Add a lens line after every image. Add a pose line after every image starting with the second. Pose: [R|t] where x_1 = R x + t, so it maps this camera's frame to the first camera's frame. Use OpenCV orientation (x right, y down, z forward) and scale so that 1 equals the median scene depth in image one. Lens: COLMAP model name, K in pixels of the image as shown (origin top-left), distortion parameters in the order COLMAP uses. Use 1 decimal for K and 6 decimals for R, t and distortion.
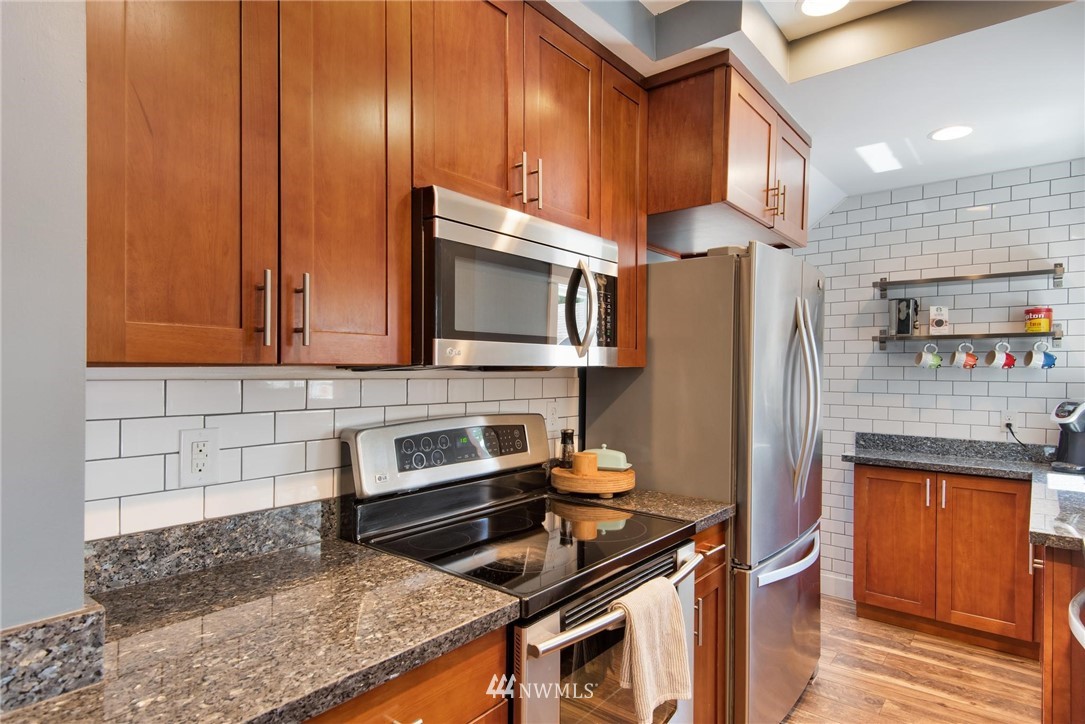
lens RADIAL K [[585.6, 0, 559.2], [0, 585.6, 370.0], [0, 0, 1]] dist [-0.001376, -0.000494]
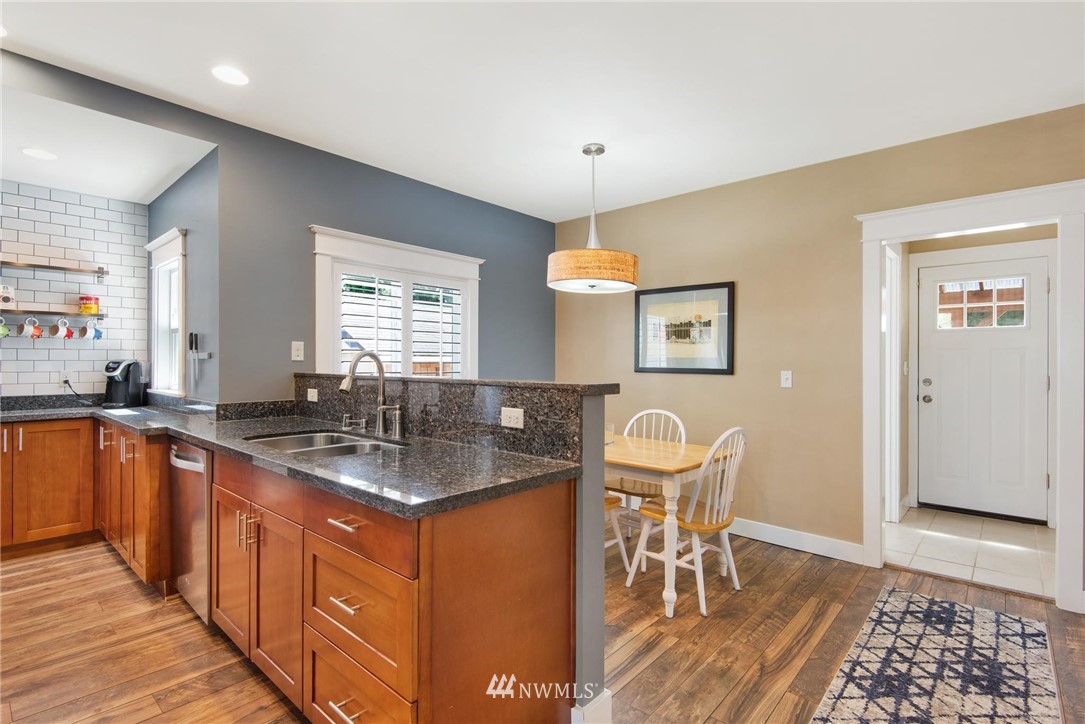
lens RADIAL K [[544.8, 0, 547.3], [0, 544.8, 362.1], [0, 0, 1]] dist [0.002906, 0.000494]
pose [[0.038250, -0.008401, 0.999233, -0.456086], [0.002368, 0.999963, 0.008316, 0.043746], [-0.999265, 0.002048, 0.038269, -0.154240]]
